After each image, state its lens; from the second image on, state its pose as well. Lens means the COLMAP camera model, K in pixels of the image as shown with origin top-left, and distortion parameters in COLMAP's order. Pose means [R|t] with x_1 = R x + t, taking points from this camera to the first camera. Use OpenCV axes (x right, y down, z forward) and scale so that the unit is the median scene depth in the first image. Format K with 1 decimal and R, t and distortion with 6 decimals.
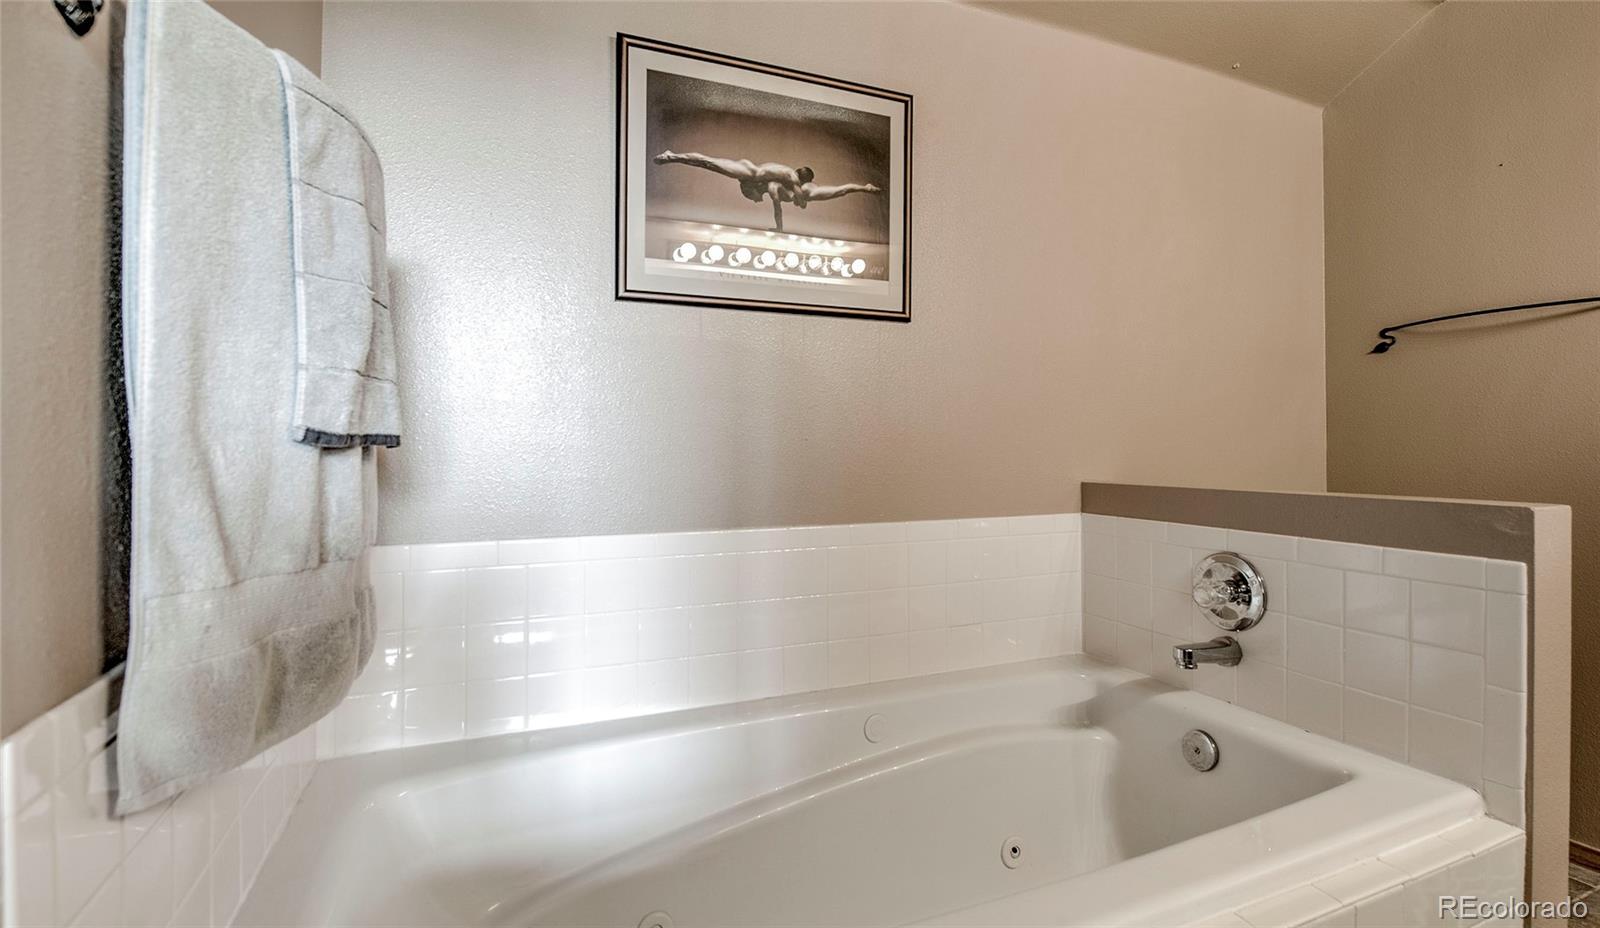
lens RADIAL K [[744.7, 0, 796.6], [0, 744.7, 434.0], [0, 0, 1]] dist [-0.002237, -0.001218]
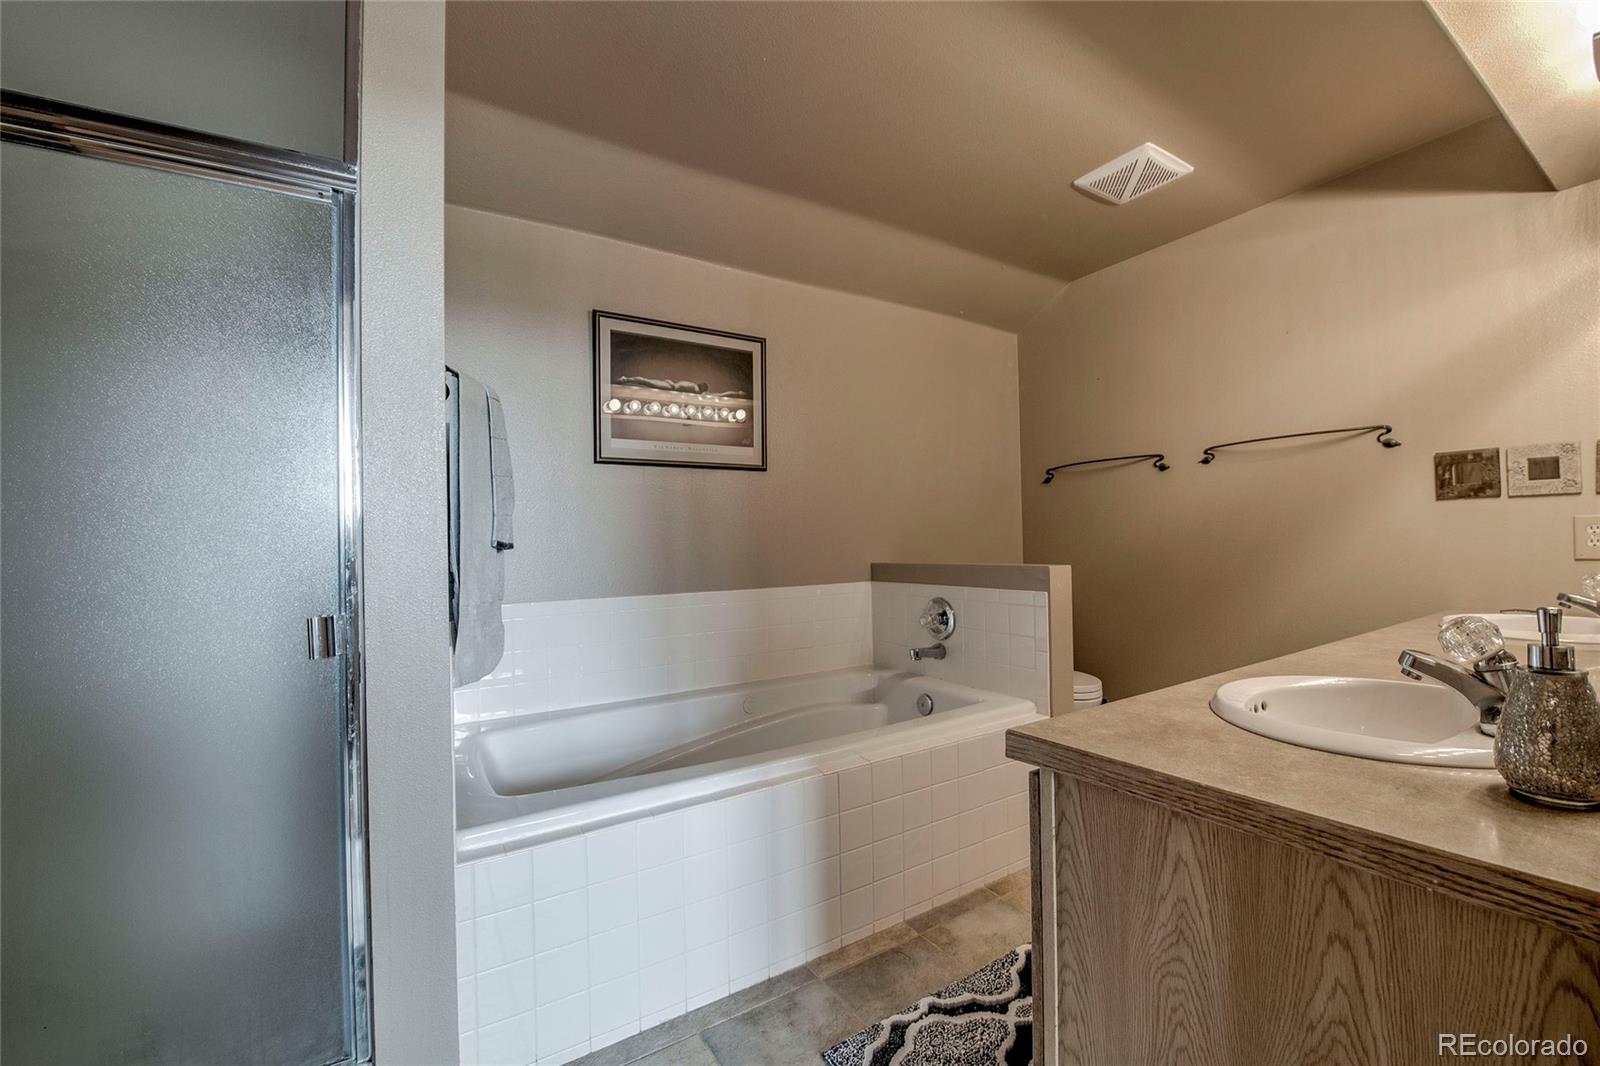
lens RADIAL K [[643.8, 0, 790.4], [0, 643.8, 530.7], [0, 0, 1]] dist [-0.016614, -0.001859]
pose [[0.988626, -0.017924, 0.149325, -0.016294], [0.019149, 0.999794, -0.006765, -0.003564], [-0.149173, 0.009548, 0.988765, -0.485944]]
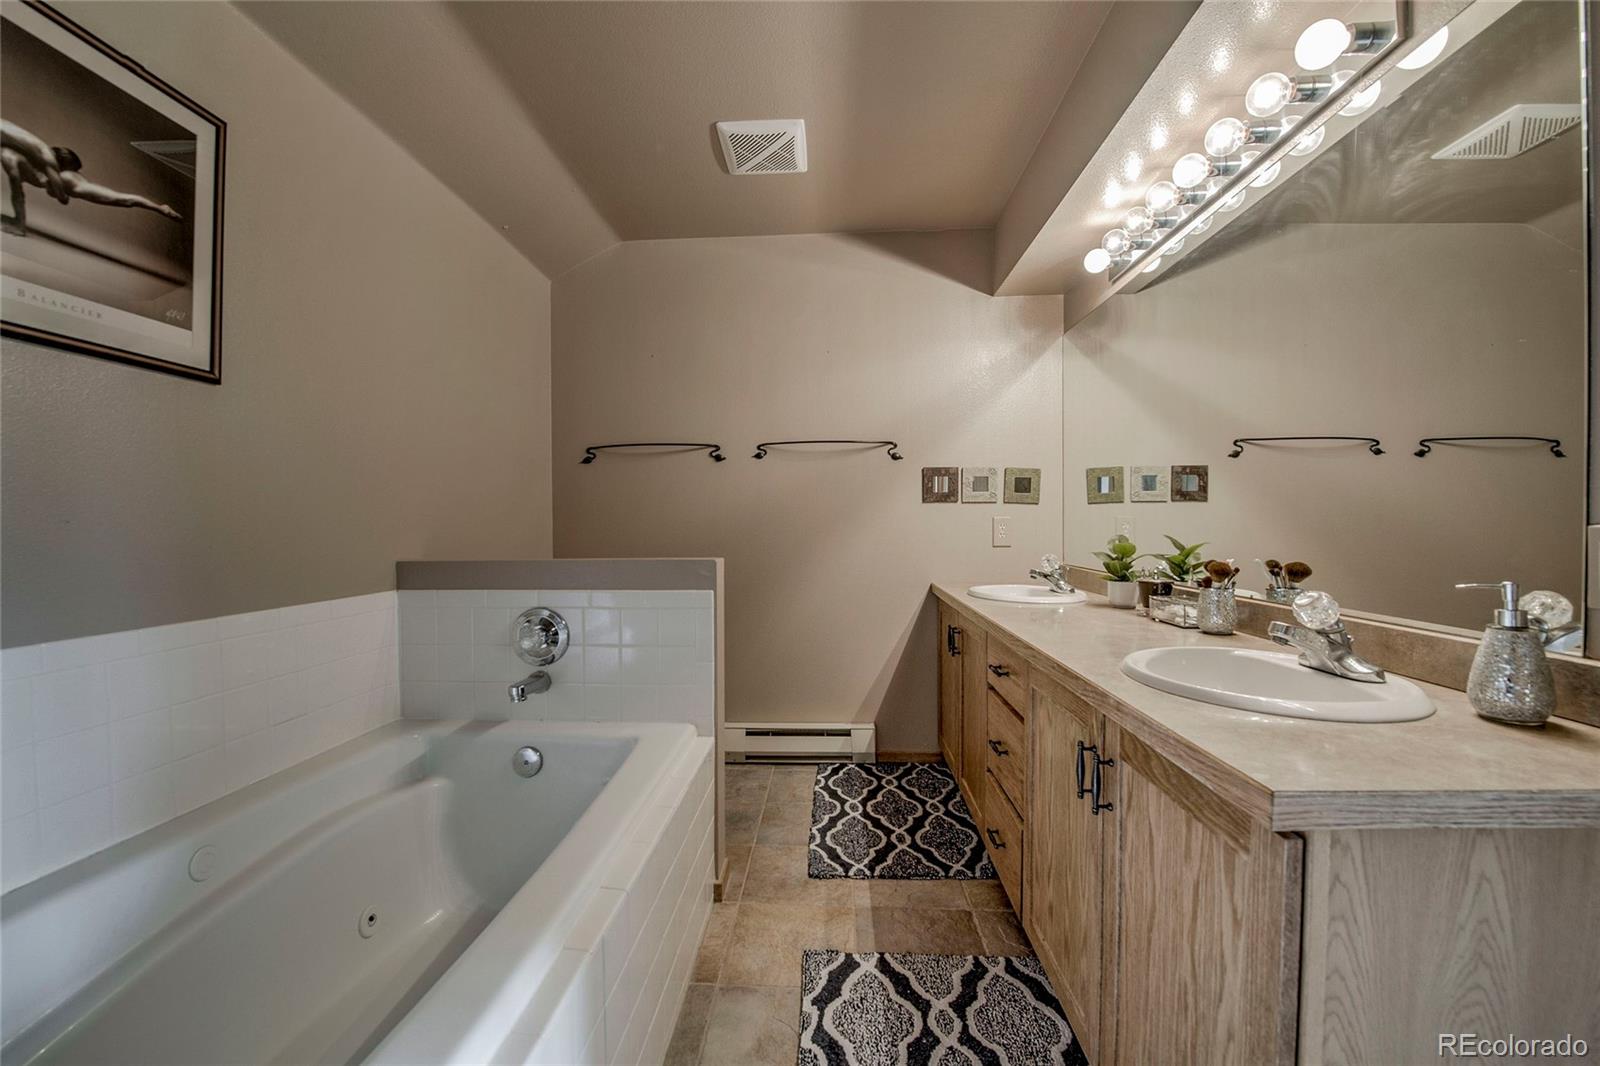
lens RADIAL K [[643.8, 0, 799.8], [0, 643.8, 532.2], [0, 0, 1]] dist [-0.016614, -0.001859]
pose [[0.446155, -0.011938, 0.894876, -0.215191], [-0.006863, 0.999836, 0.016760, 0.003099], [-0.894929, -0.013619, 0.446000, 0.077546]]
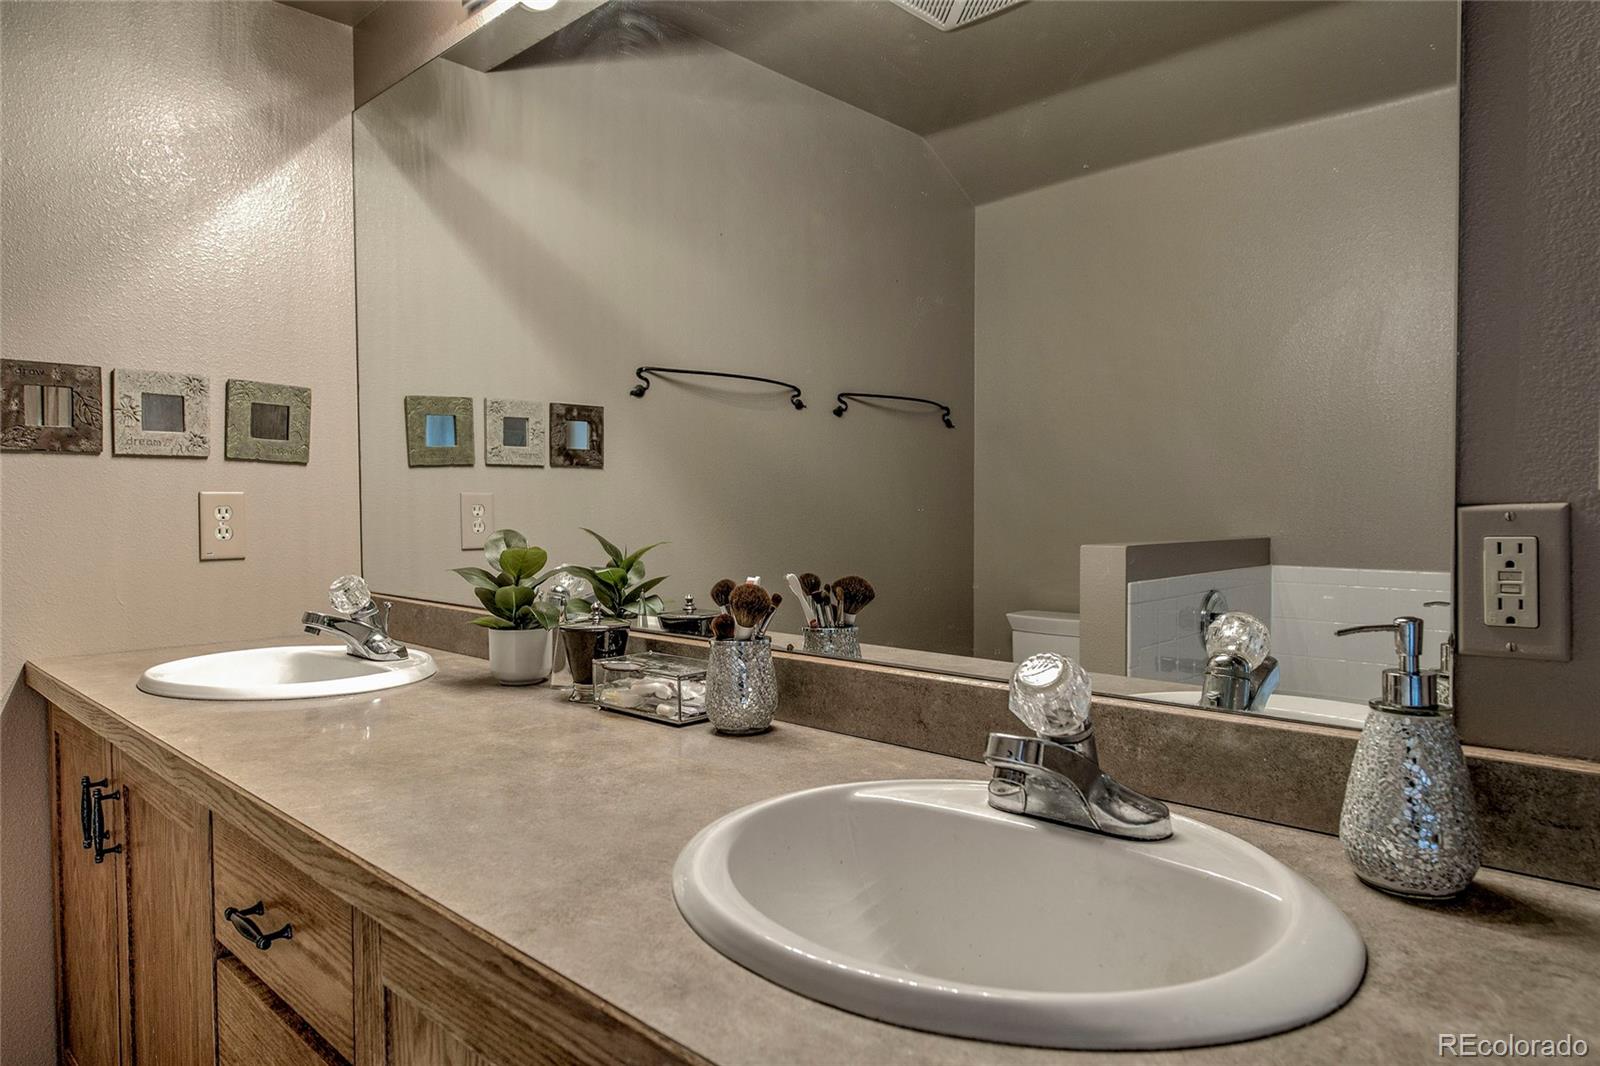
lens RADIAL K [[1019.0, 0, 807.3], [0, 1019.0, 536.8], [0, 0, 1]] dist [-0.007655, 0.002689]
pose [[-0.380452, -0.026573, 0.924419, 0.184734], [-0.006488, 0.999639, 0.026065, 0.005195], [-0.924778, 0.003919, -0.380488, 0.174262]]
